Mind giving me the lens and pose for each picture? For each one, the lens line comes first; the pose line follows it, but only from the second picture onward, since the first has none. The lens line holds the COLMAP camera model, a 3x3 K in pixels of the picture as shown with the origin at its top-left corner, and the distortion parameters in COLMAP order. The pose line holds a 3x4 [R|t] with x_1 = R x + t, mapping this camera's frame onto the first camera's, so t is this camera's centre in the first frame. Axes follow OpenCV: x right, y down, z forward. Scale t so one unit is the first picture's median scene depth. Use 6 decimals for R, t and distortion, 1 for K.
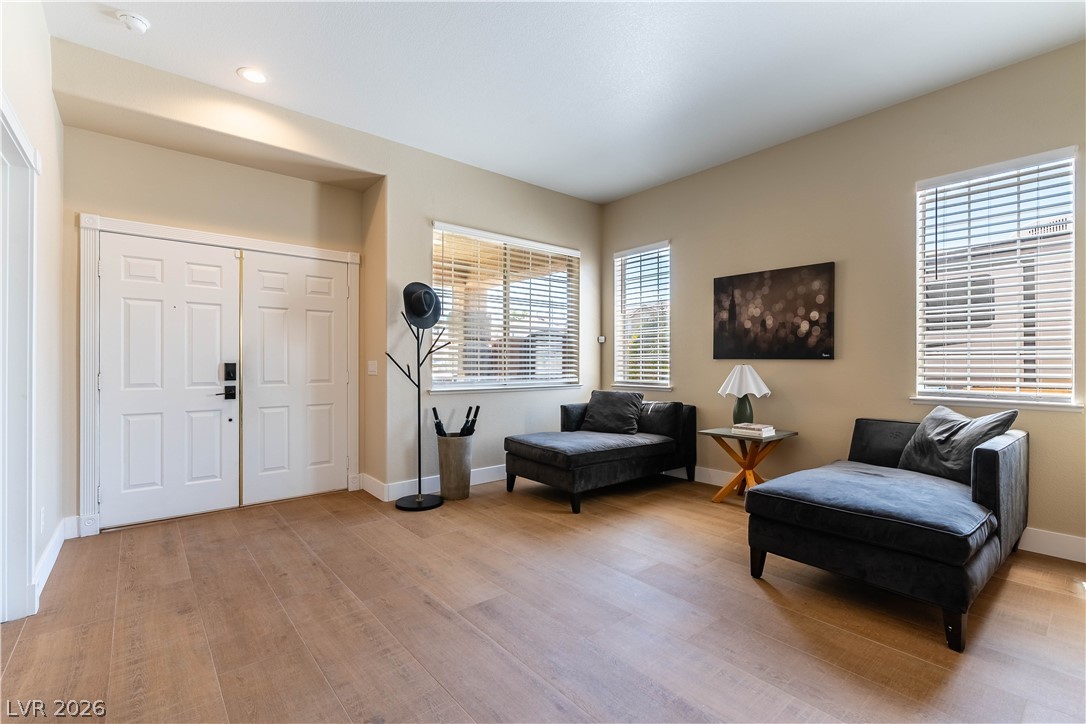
lens RADIAL K [[472.1, 0, 541.9], [0, 472.1, 363.4], [0, 0, 1]] dist [-0.001967, -0.000184]
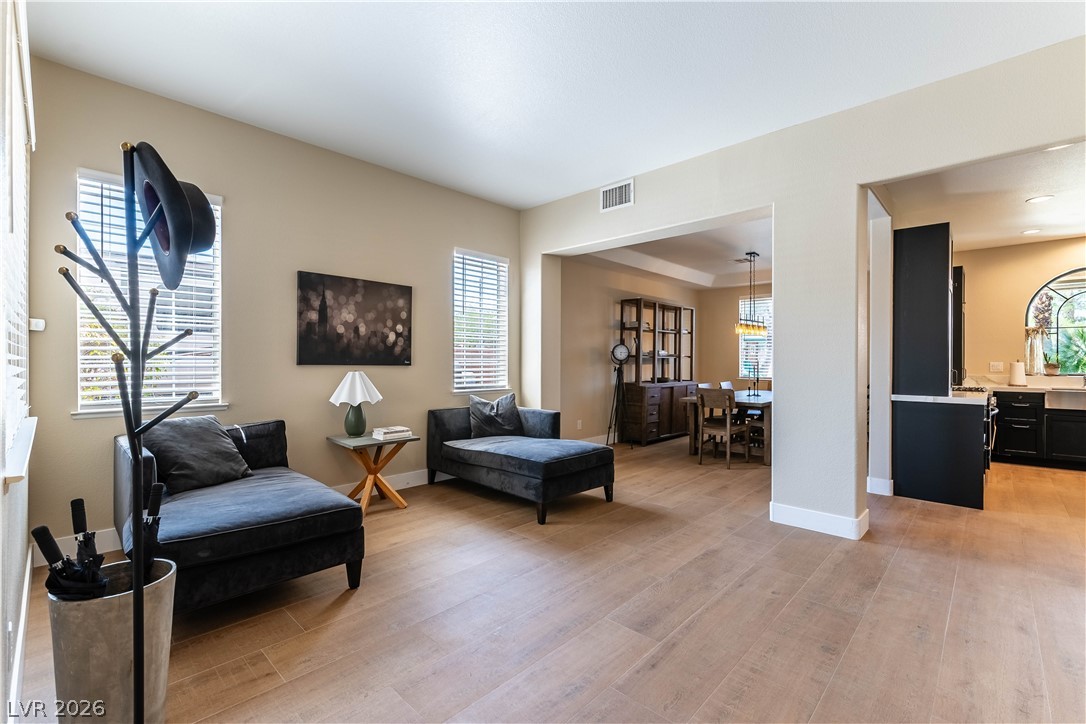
lens RADIAL K [[472.1, 0, 540.6], [0, 472.1, 363.6], [0, 0, 1]] dist [-0.001967, -0.000184]
pose [[-0.097861, -0.006513, 0.995179, -0.615194], [-0.004822, 0.999970, 0.006070, -0.021790], [-0.995188, -0.004205, -0.097889, 0.747679]]
